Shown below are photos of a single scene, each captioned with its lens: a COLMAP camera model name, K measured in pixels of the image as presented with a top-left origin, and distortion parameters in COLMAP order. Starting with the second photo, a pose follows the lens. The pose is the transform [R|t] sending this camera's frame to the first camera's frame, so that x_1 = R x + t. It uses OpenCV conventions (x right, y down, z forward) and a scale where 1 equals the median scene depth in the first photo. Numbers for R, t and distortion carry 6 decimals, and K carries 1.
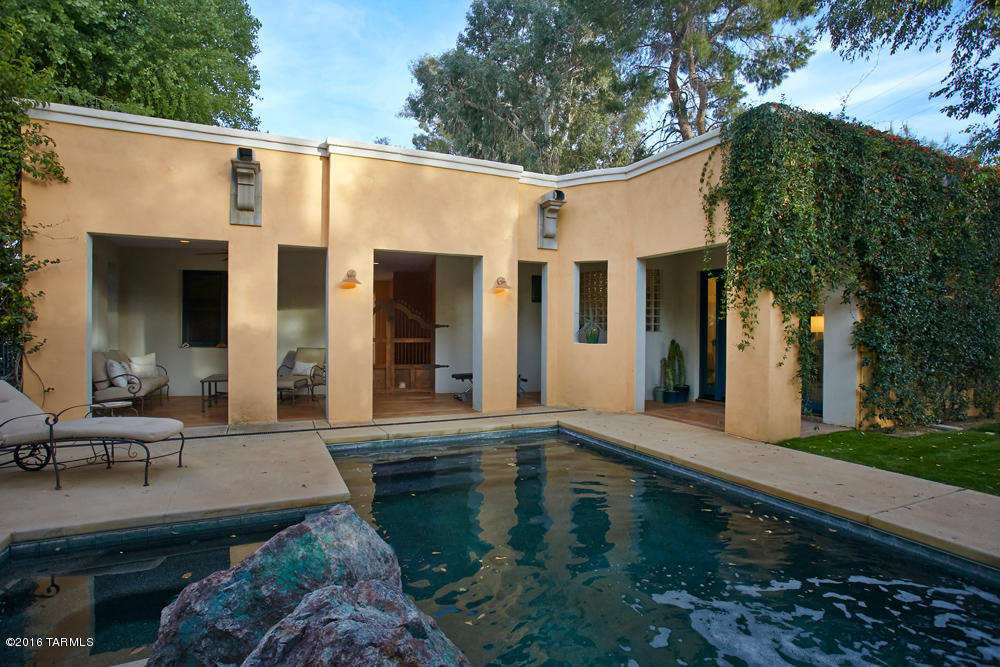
lens RADIAL K [[509.2, 0, 500.7], [0, 509.2, 328.1], [0, 0, 1]] dist [-0.046603, 0.035925]
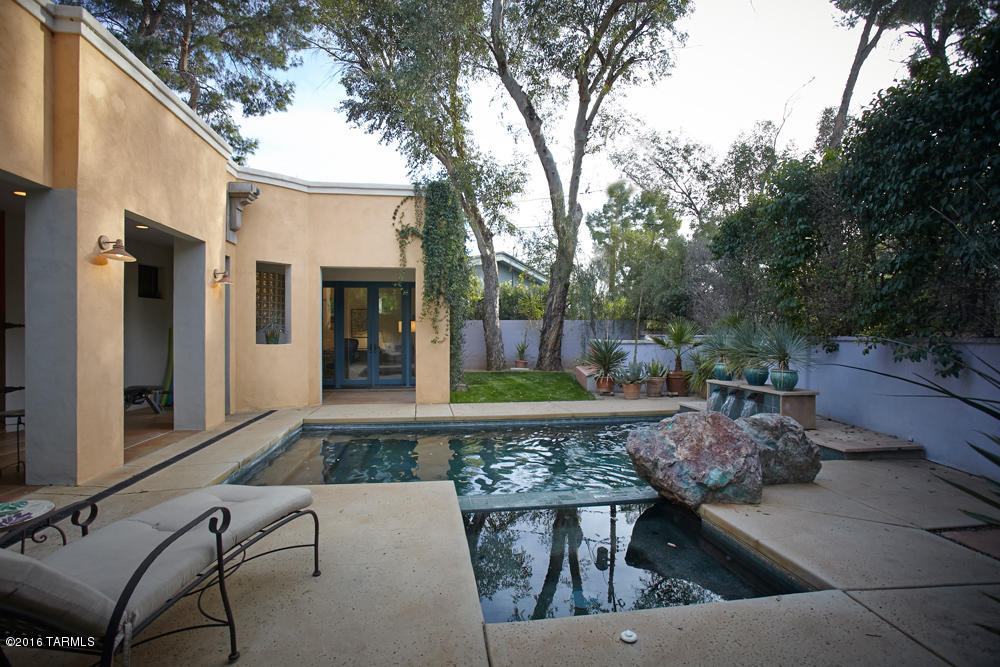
lens RADIAL K [[509.2, 0, 500.7], [0, 509.2, 328.1], [0, 0, 1]] dist [-0.046603, 0.035925]
pose [[0.282599, 0.006594, 0.959215, -0.755834], [0.002843, 0.999966, -0.007712, 0.008112], [-0.959234, 0.004907, 0.282571, 0.337206]]
